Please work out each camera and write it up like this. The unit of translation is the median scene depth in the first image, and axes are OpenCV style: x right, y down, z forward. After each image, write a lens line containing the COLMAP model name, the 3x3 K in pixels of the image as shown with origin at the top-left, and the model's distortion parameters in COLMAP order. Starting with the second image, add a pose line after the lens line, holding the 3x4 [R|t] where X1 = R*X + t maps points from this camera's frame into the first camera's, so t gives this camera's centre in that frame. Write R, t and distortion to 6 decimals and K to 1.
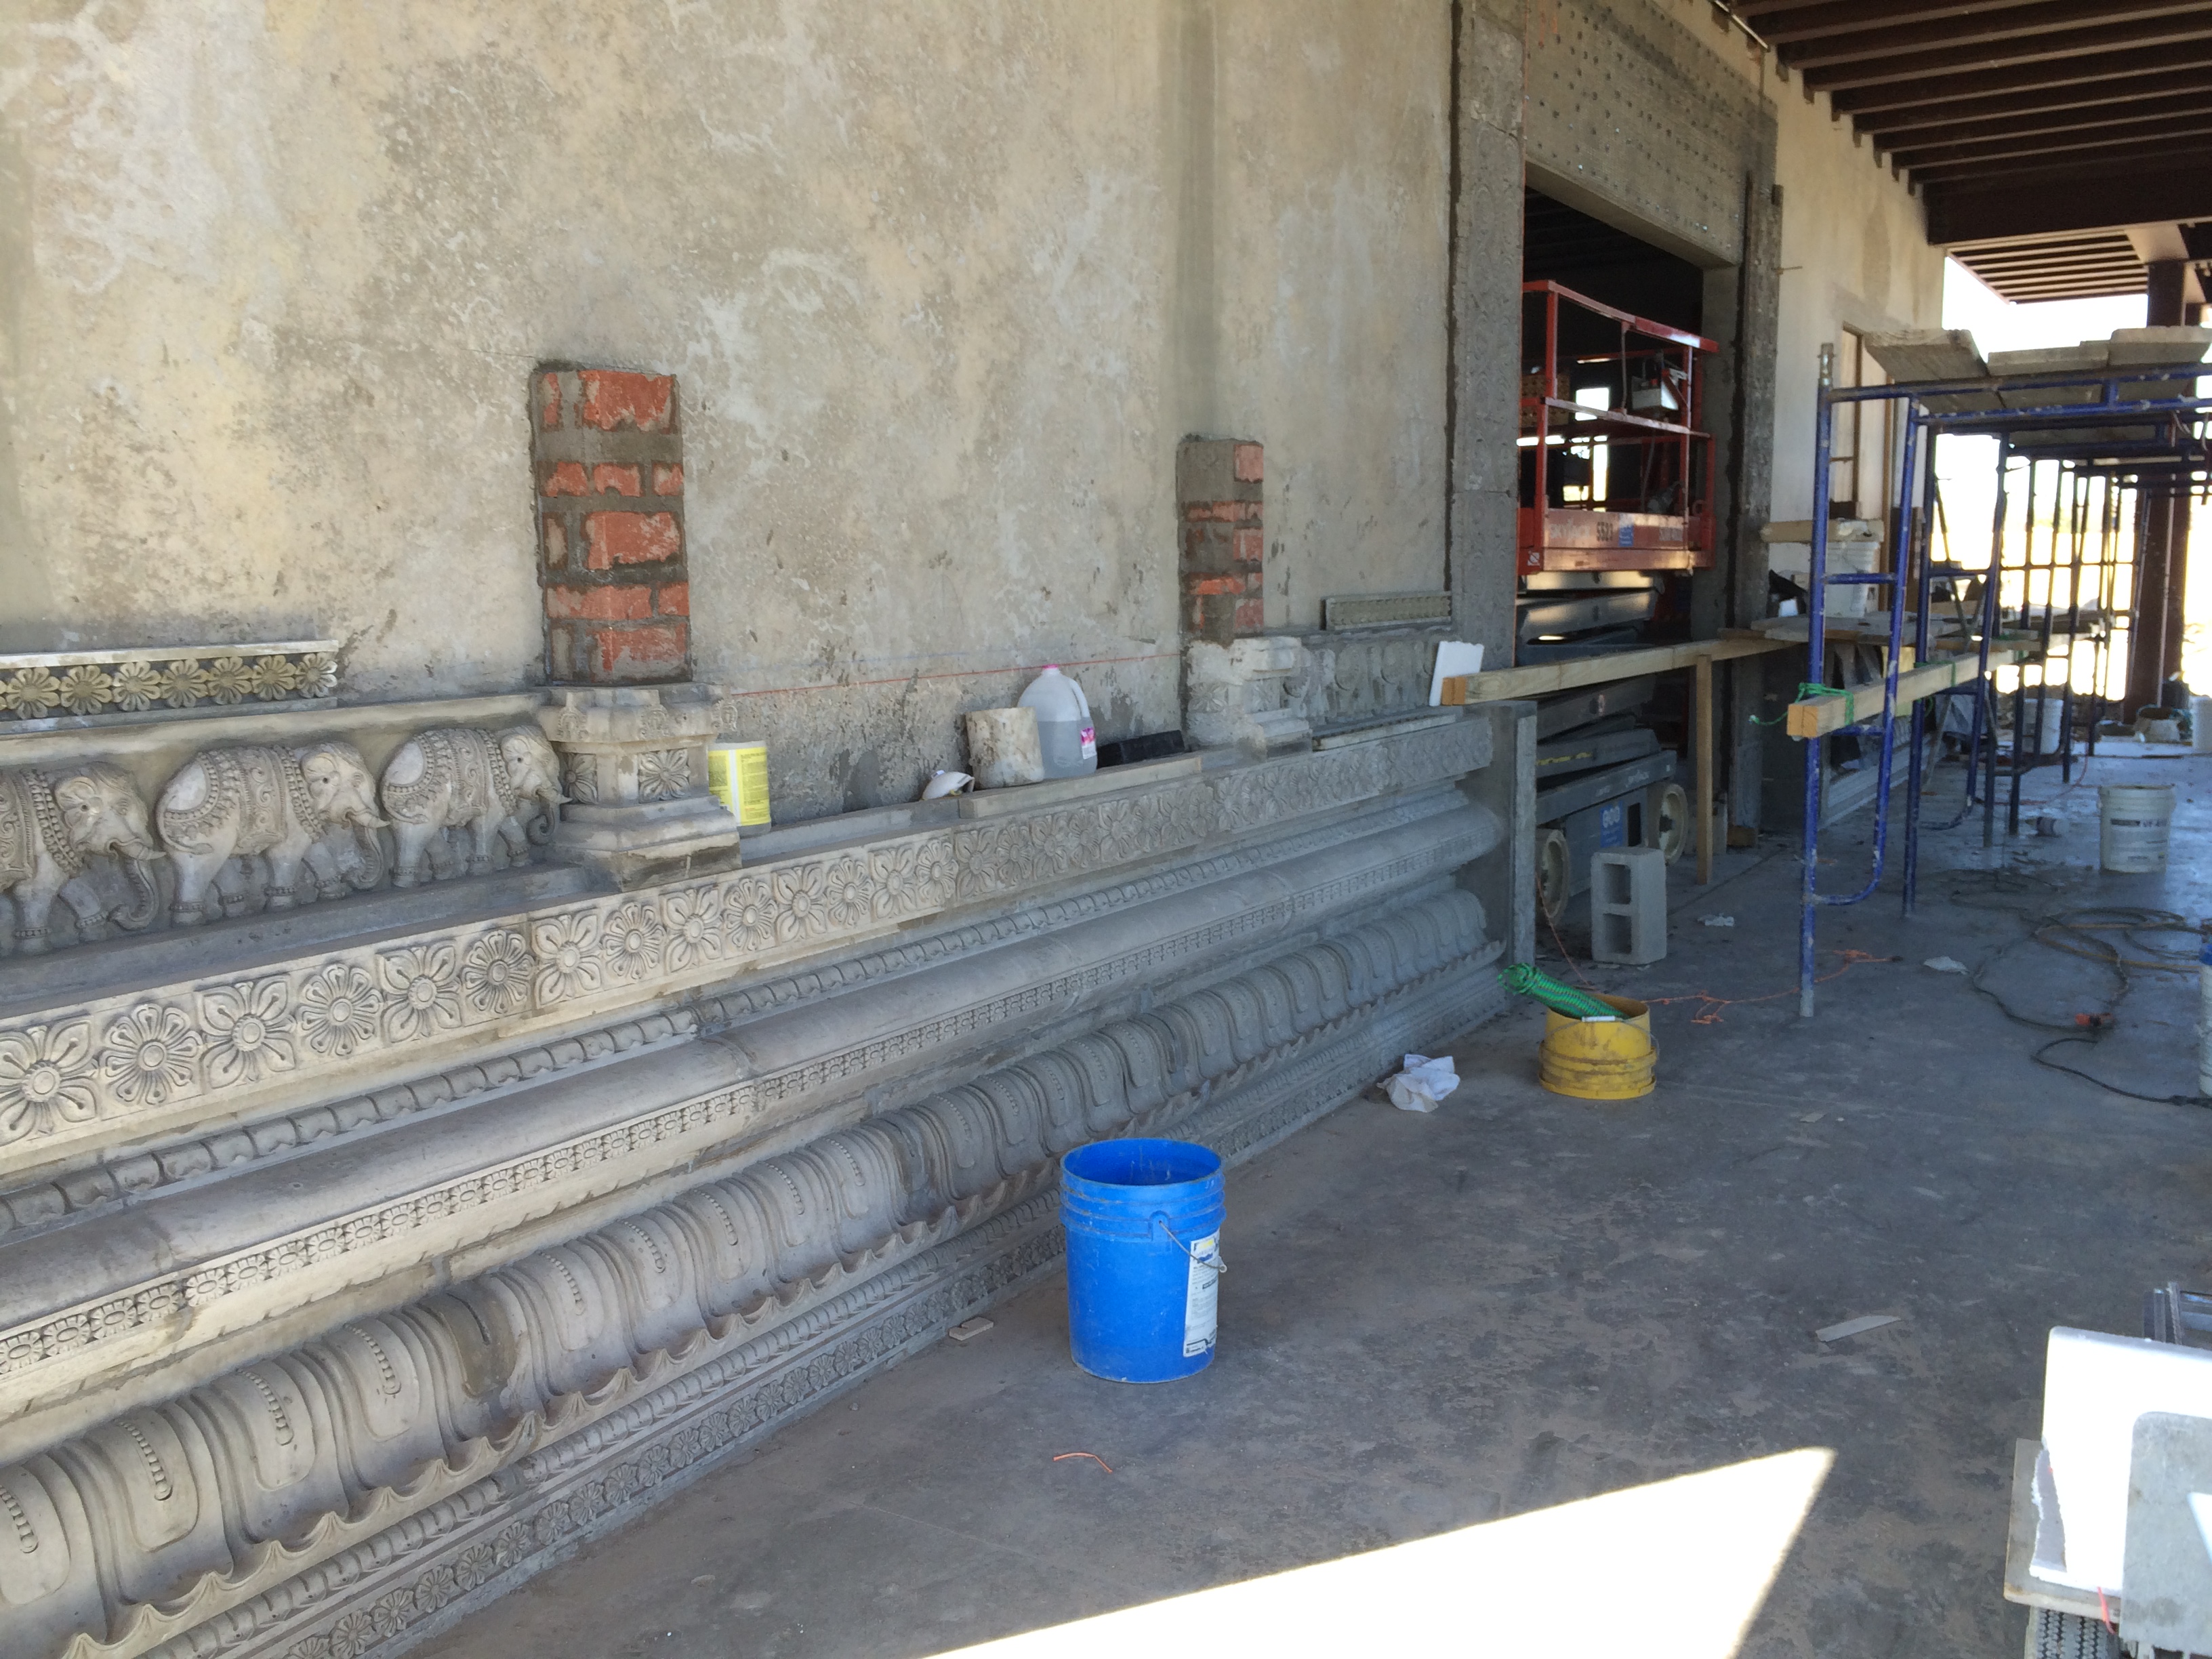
lens RADIAL K [[1865.1, 0, 1106.0], [0, 1865.1, 829.5], [0, 0, 1]] dist [0.010480, 0.000584]
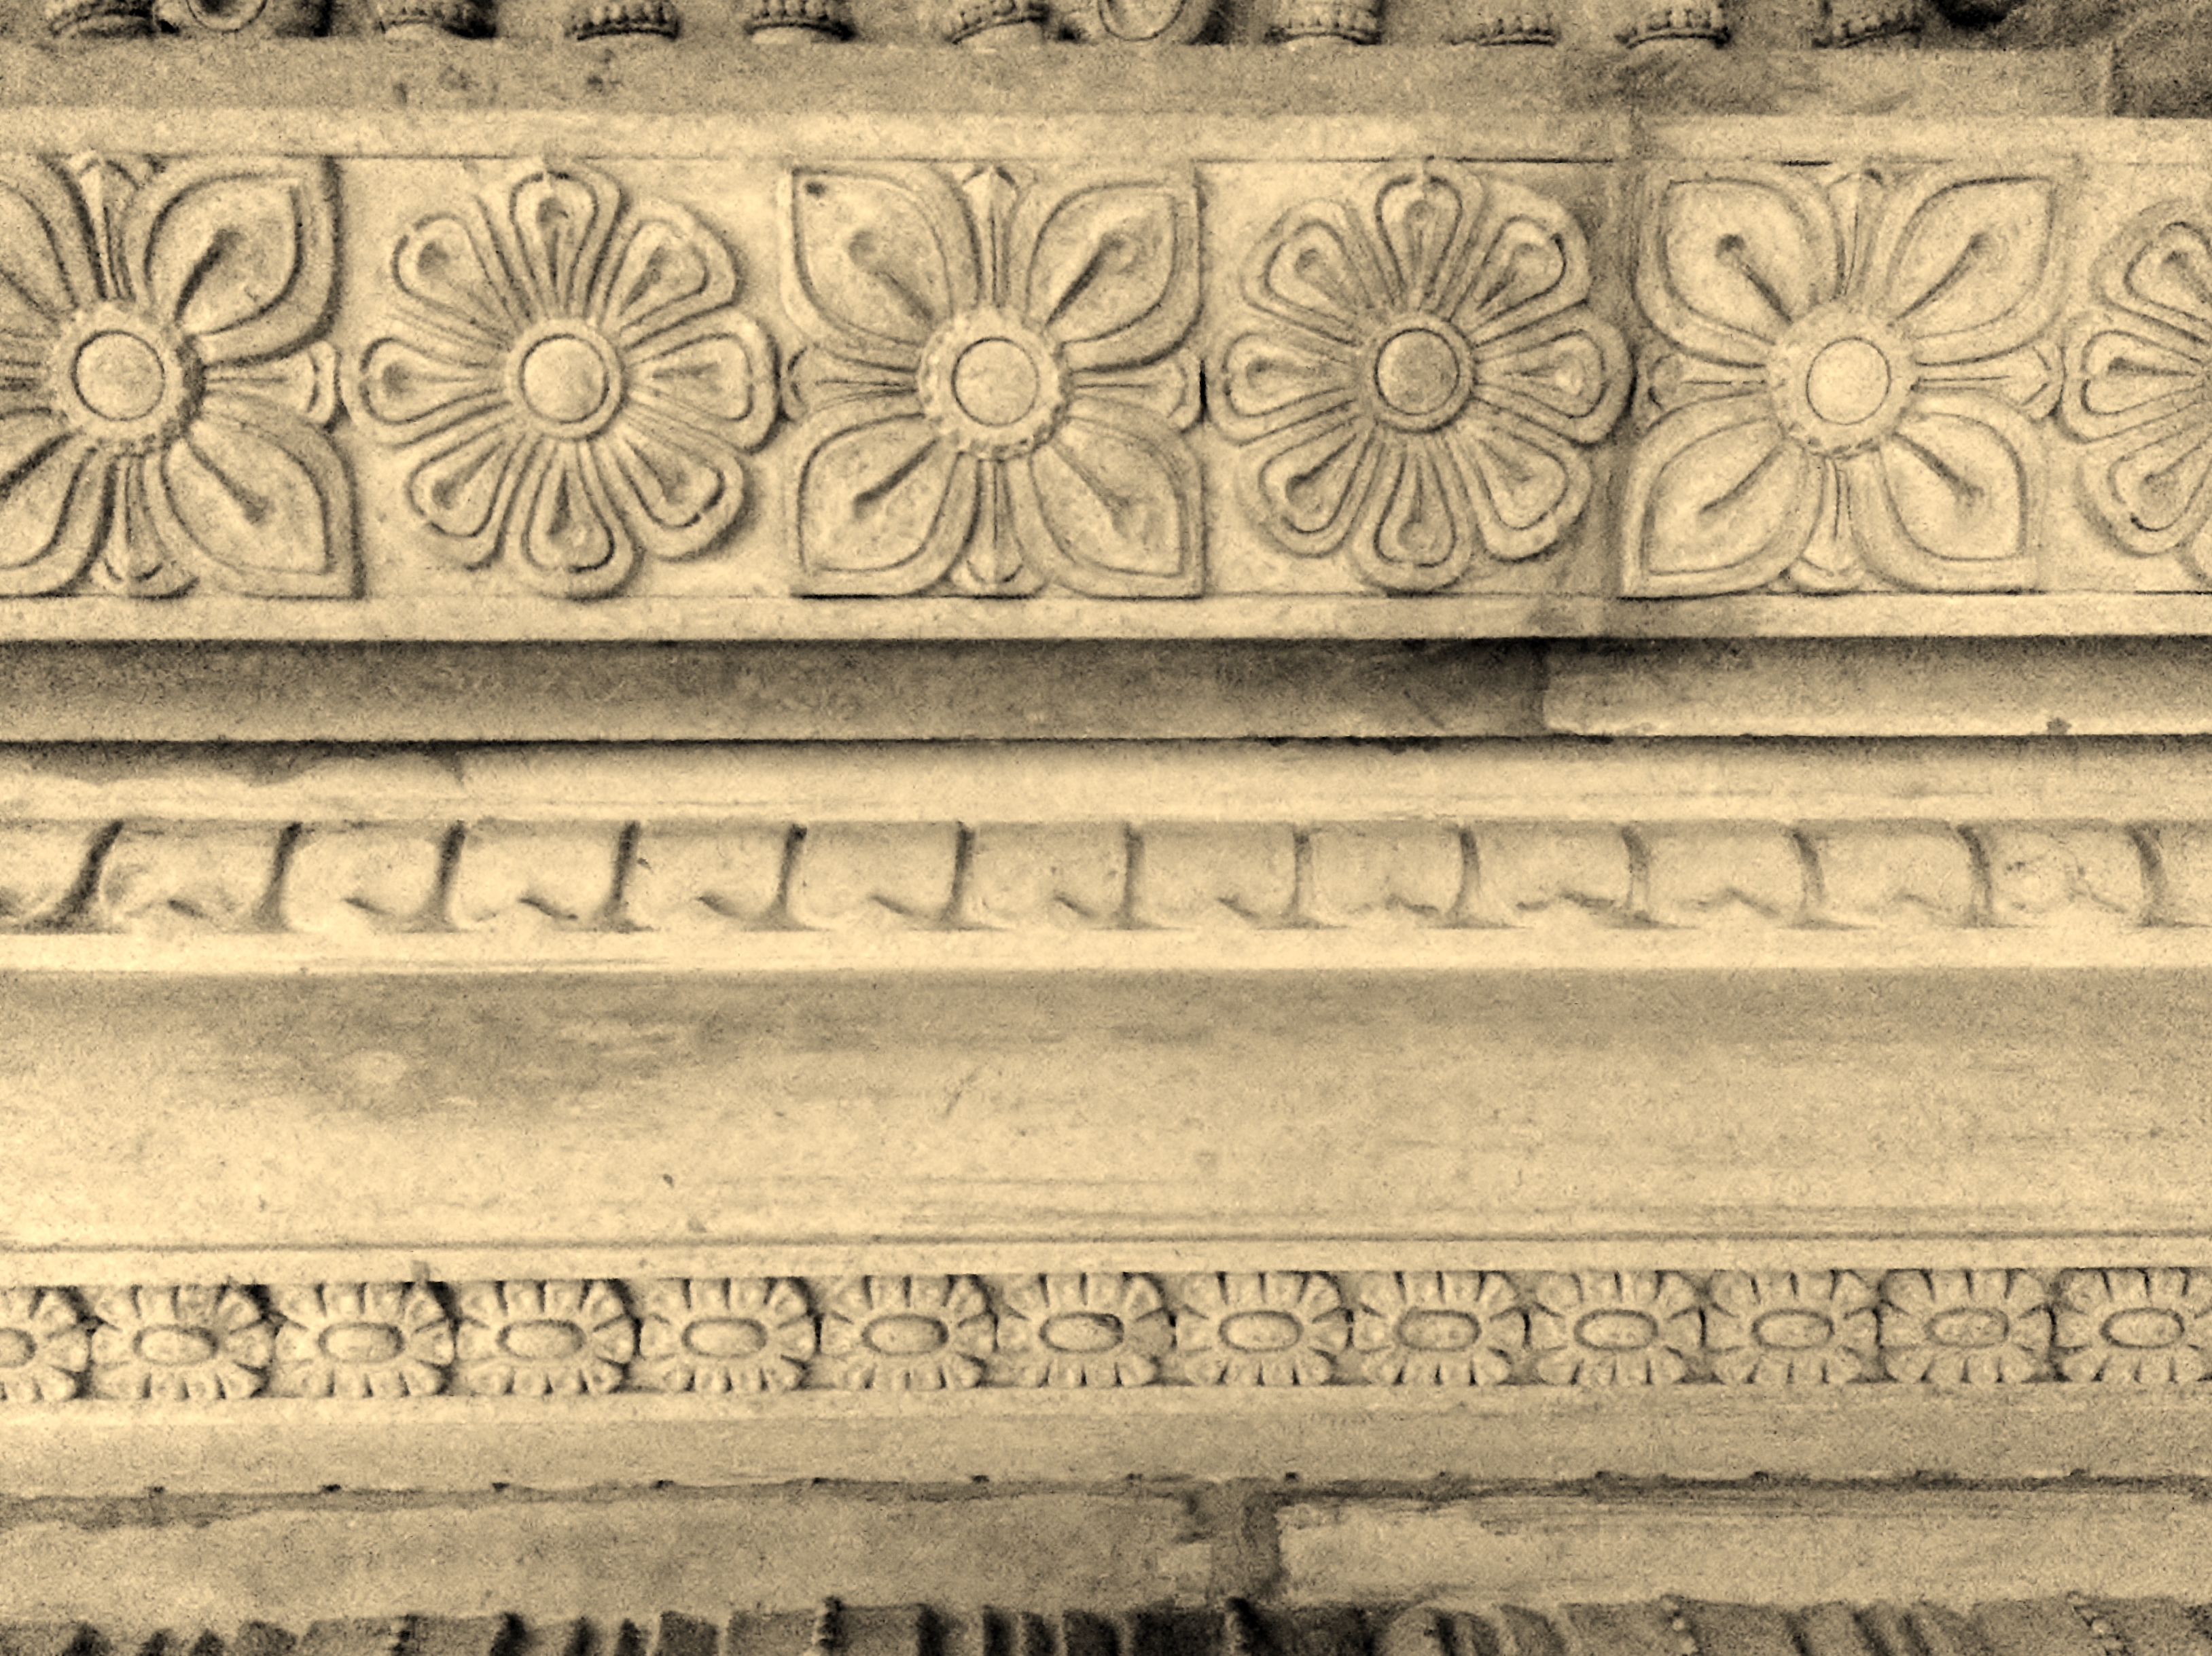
lens RADIAL K [[1902.0, 0, 1106.0], [0, 1902.0, 828.0], [0, 0, 1]] dist [0.054005, -0.059584]
pose [[0.551651, 0.163046, -0.817984, -0.160939], [-0.120334, 0.986005, 0.115384, 0.108134], [0.825349, 0.034779, 0.563550, 0.858461]]
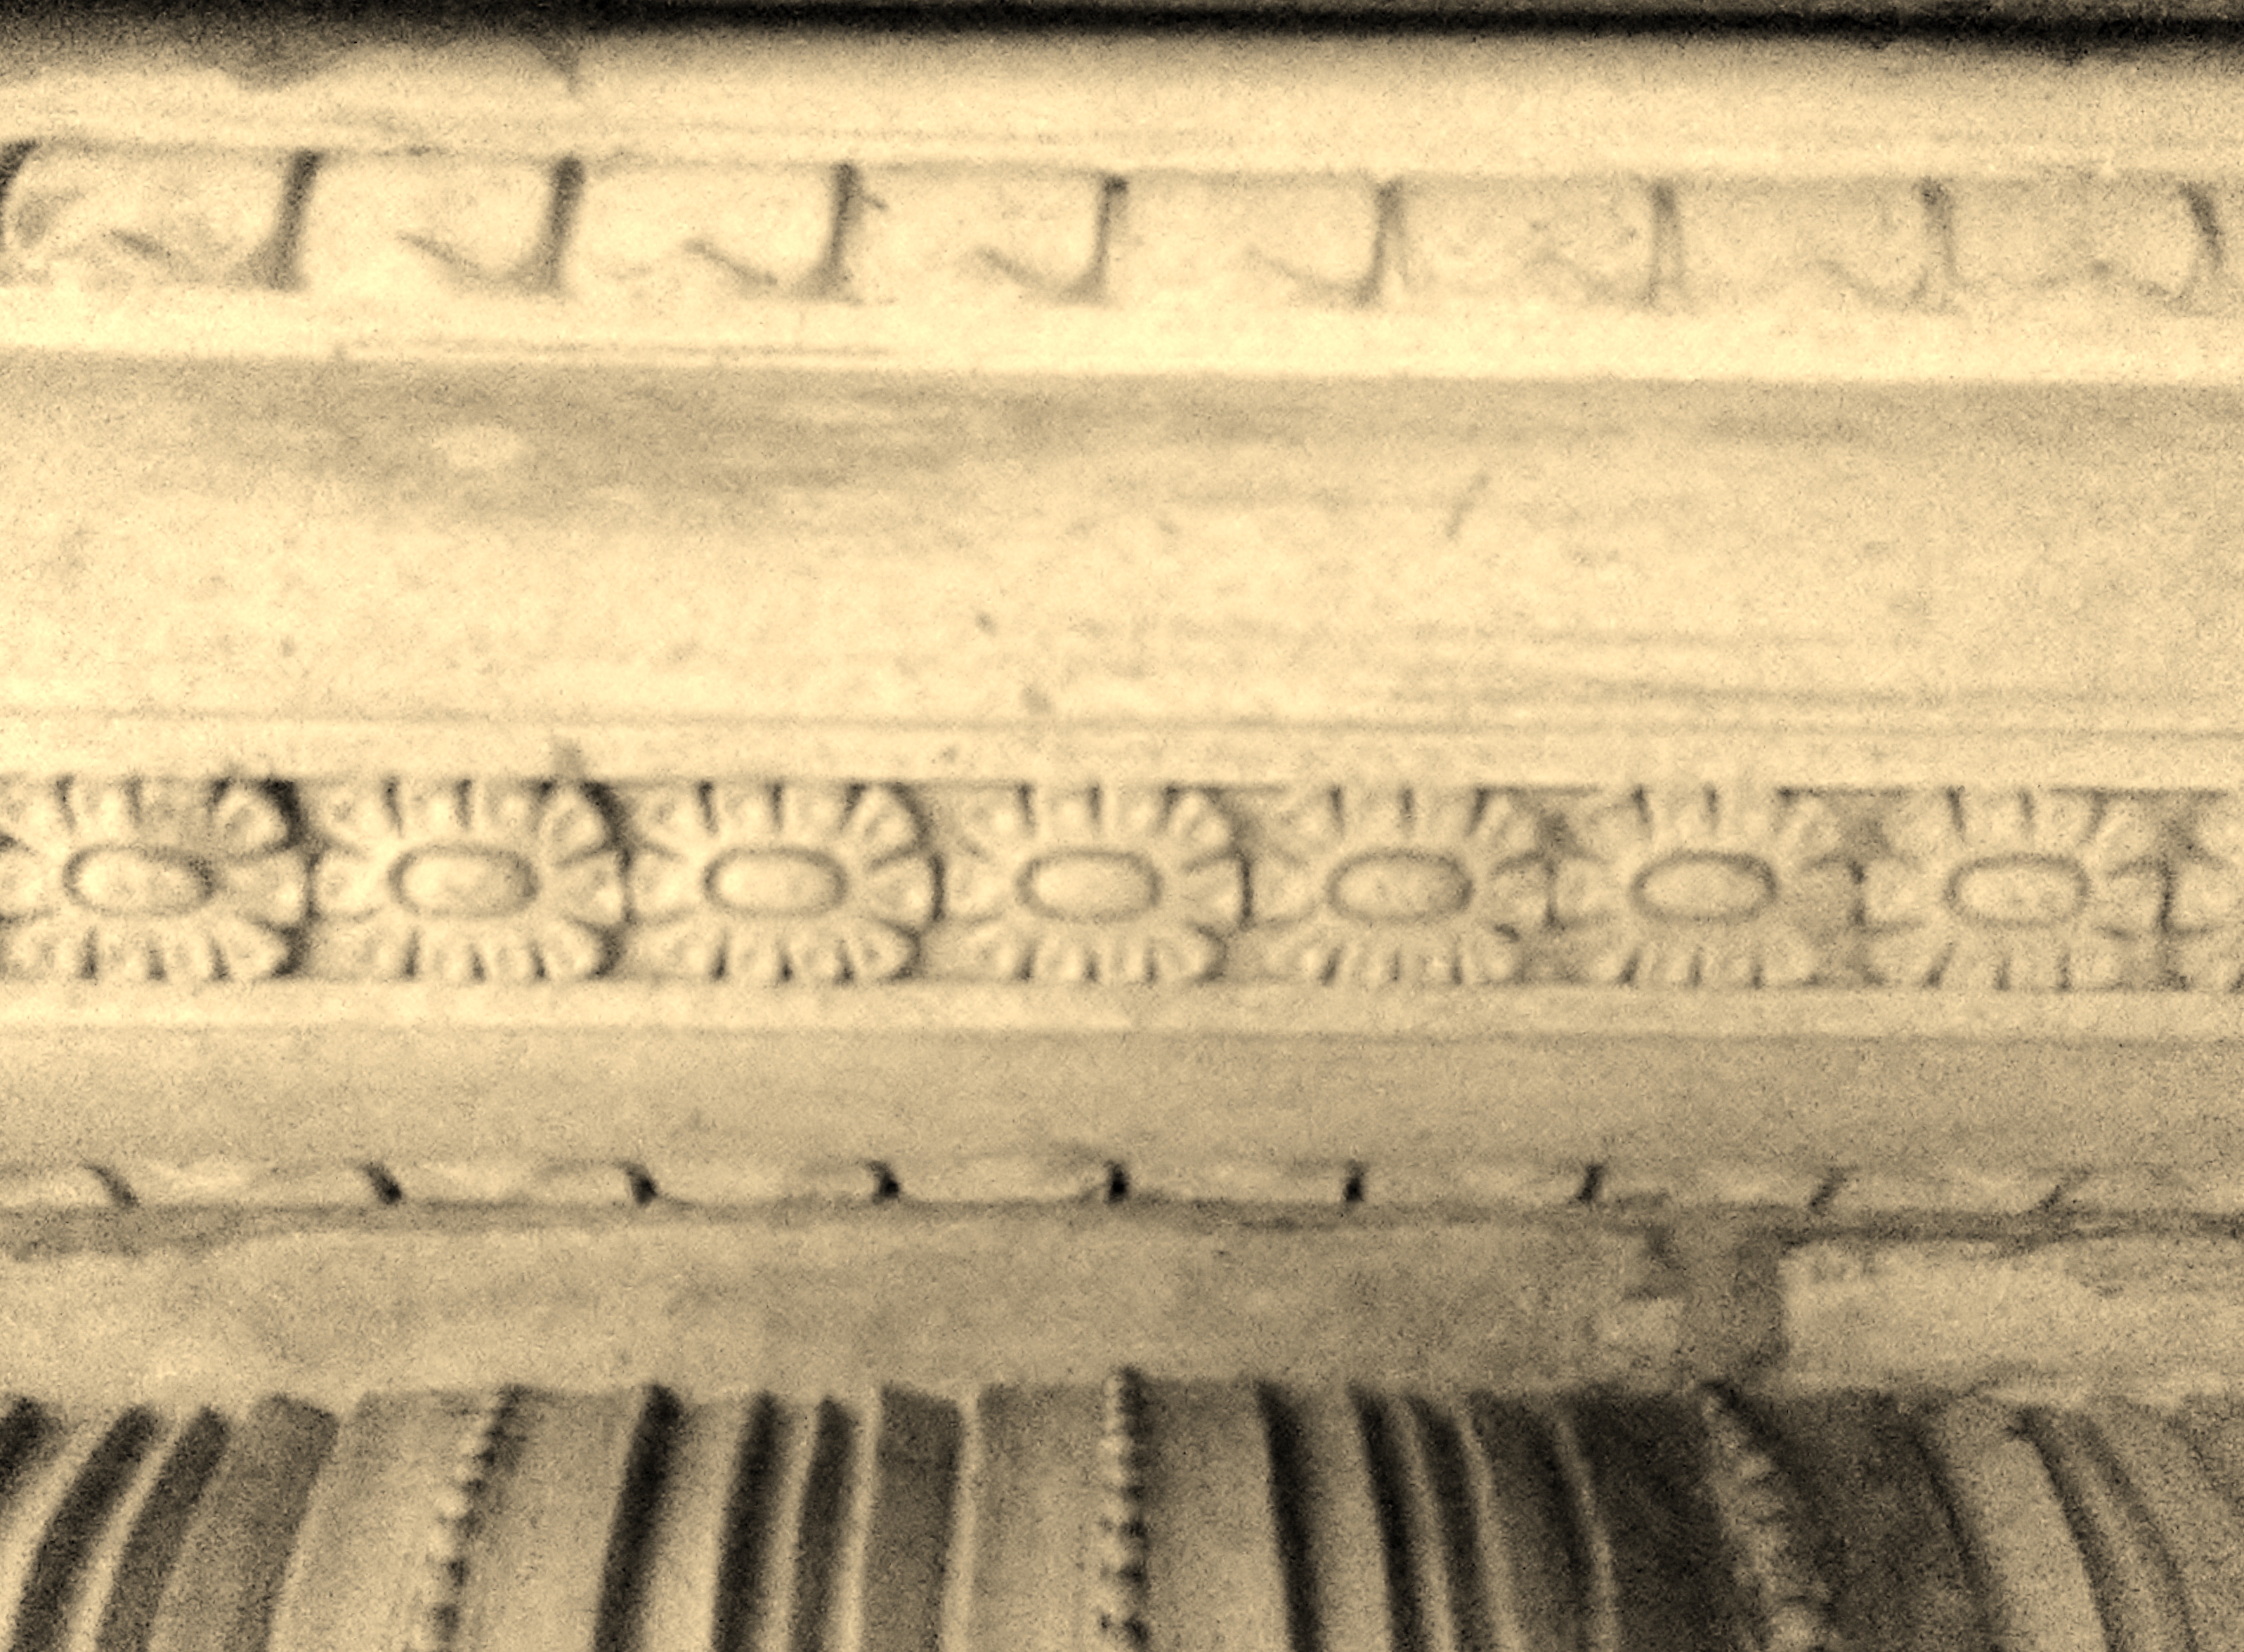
lens RADIAL K [[1946.6, 0, 1122.0], [0, 1946.6, 826.0], [0, 0, 1]] dist [0.050268, -0.011209]
pose [[0.550964, 0.226367, -0.803241, -0.252591], [-0.131826, 0.974032, 0.184076, 0.169553], [0.824051, 0.004469, 0.566498, 0.876772]]
